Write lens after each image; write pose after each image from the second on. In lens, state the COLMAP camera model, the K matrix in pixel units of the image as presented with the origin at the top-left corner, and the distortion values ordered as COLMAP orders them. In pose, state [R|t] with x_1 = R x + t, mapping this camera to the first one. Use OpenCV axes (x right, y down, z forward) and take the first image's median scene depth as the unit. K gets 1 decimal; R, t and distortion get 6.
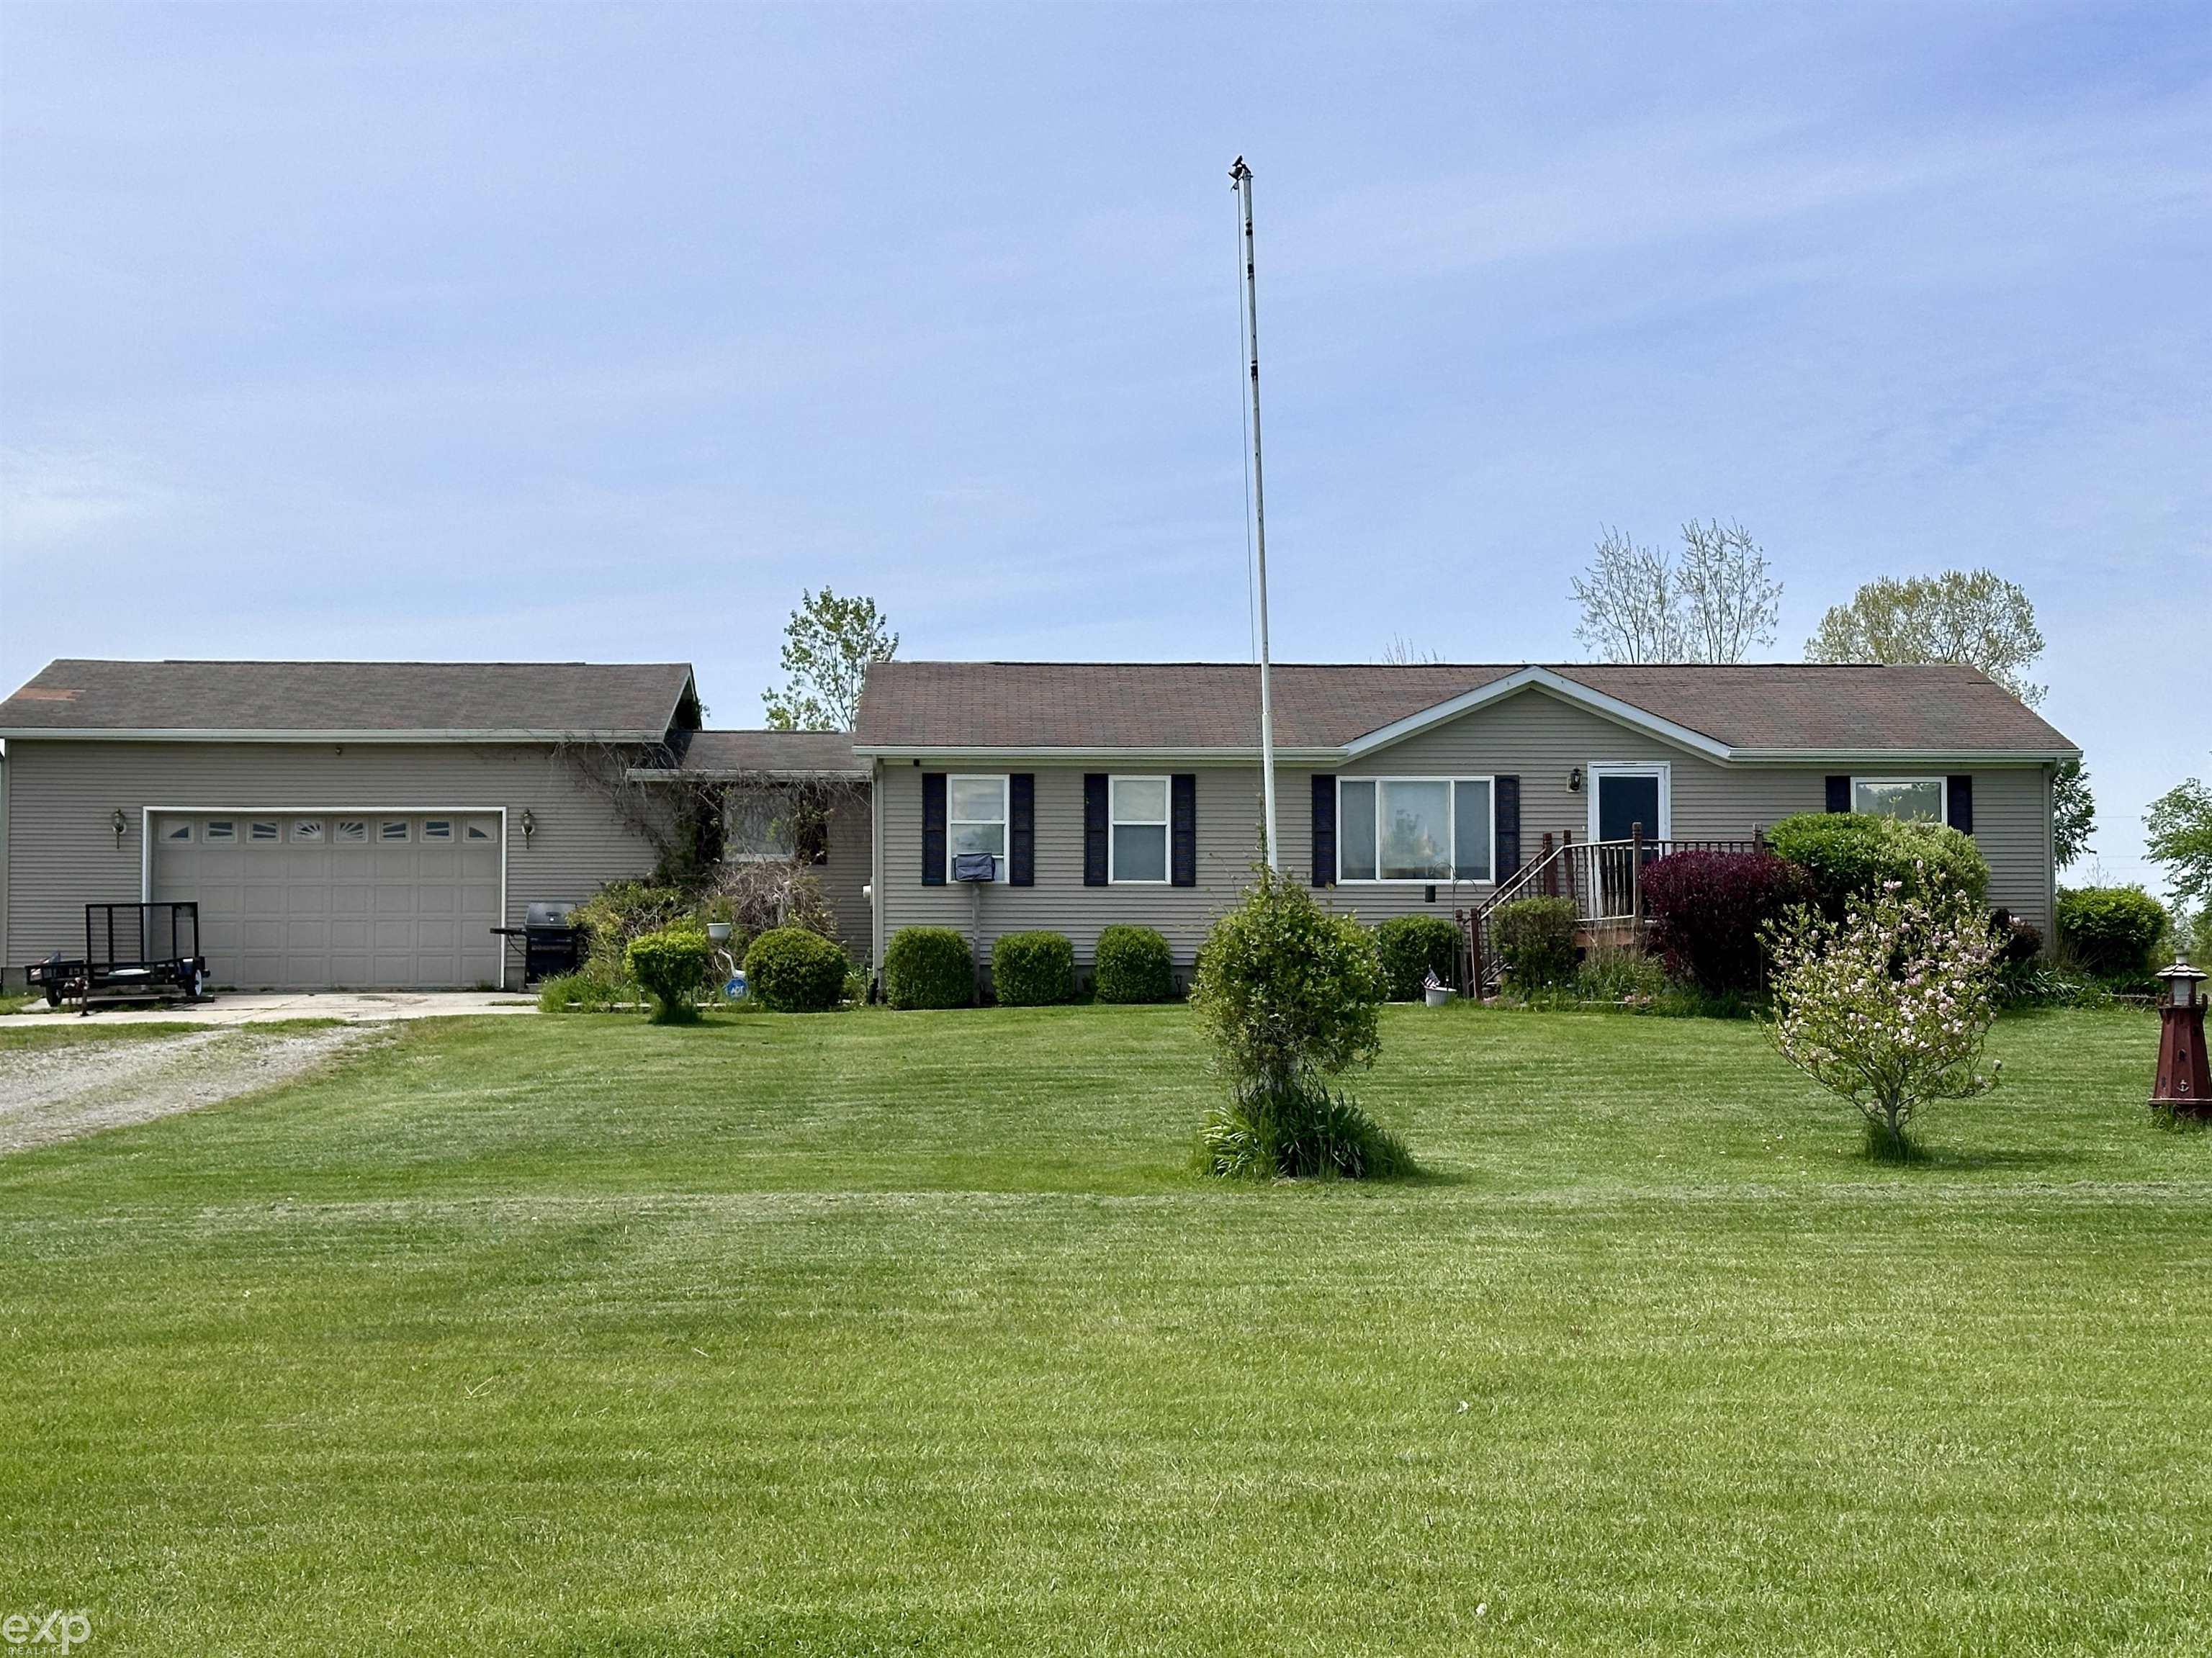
lens RADIAL K [[3374.0, 0, 1102.9], [0, 3374.0, 841.7], [0, 0, 1]] dist [0.027624, 0.000000]
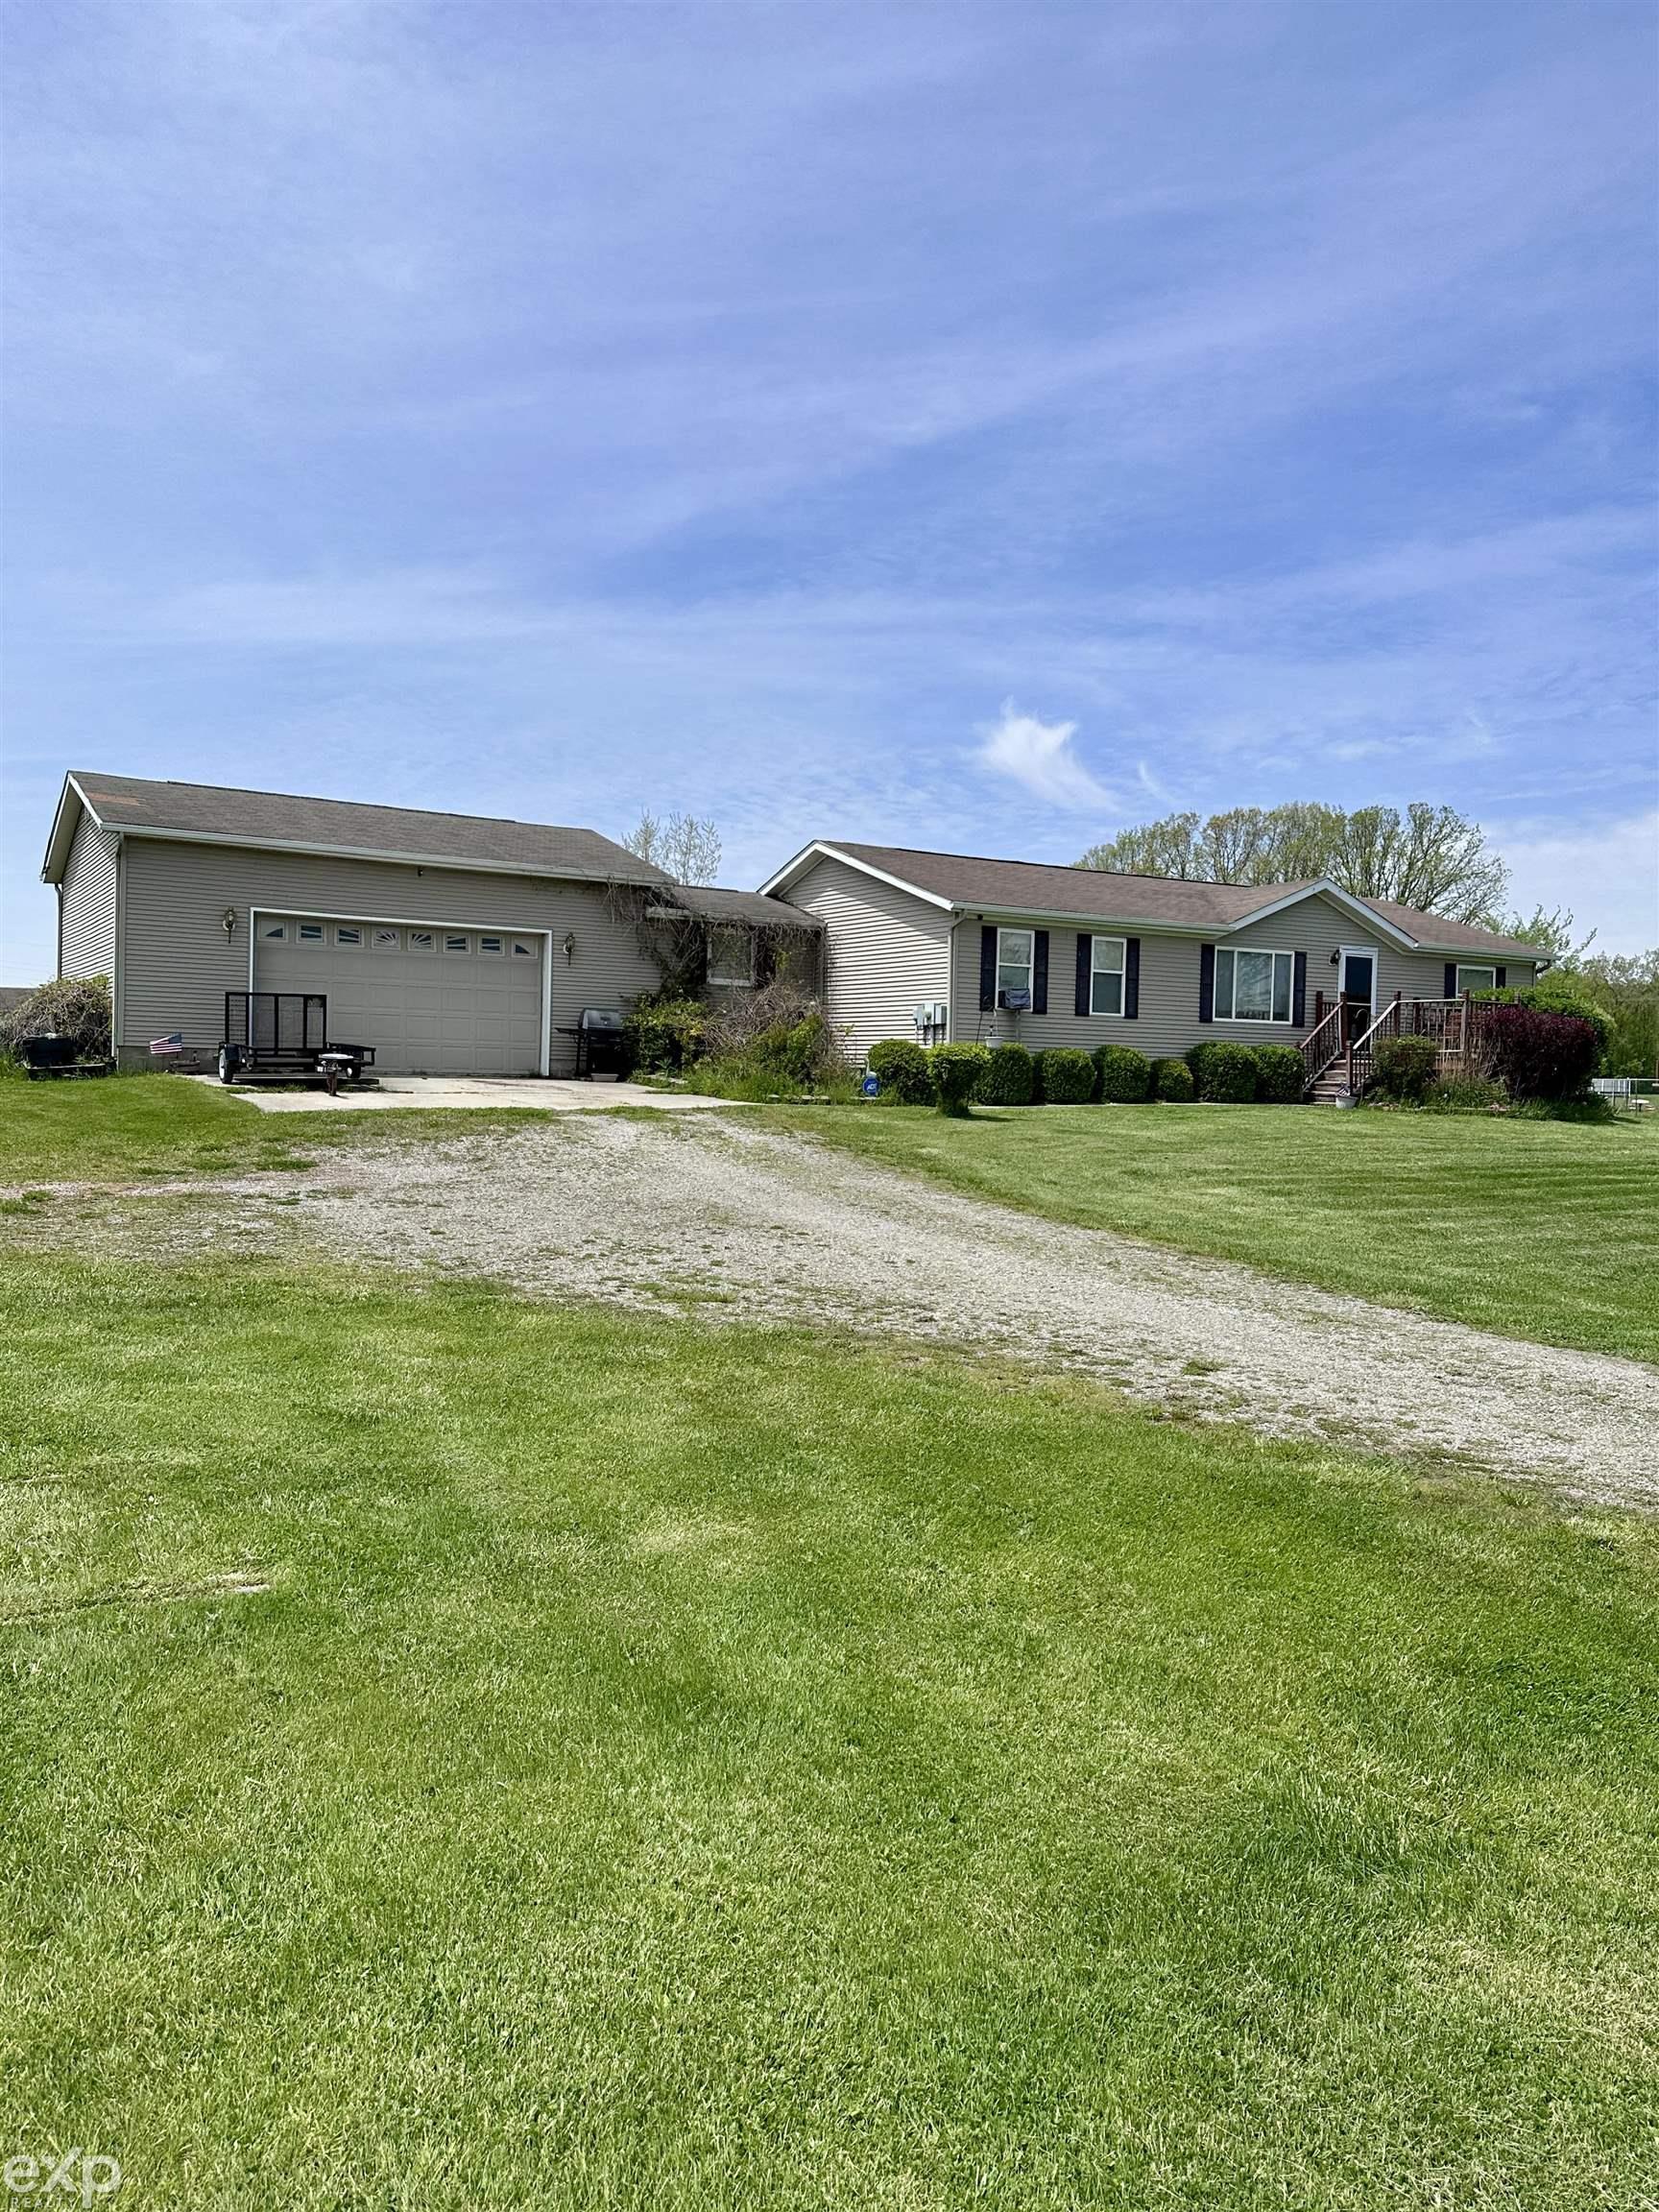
lens RADIAL K [[1755.7, 0, 809.2], [0, 1755.7, 1126.4], [0, 0, 1]] dist [0.128531, -0.001068]
pose [[0.869165, 0.010057, 0.494420, -0.424730], [-0.046375, 0.997045, 0.061244, 0.017976], [-0.492343, -0.076160, 0.867063, 0.396305]]
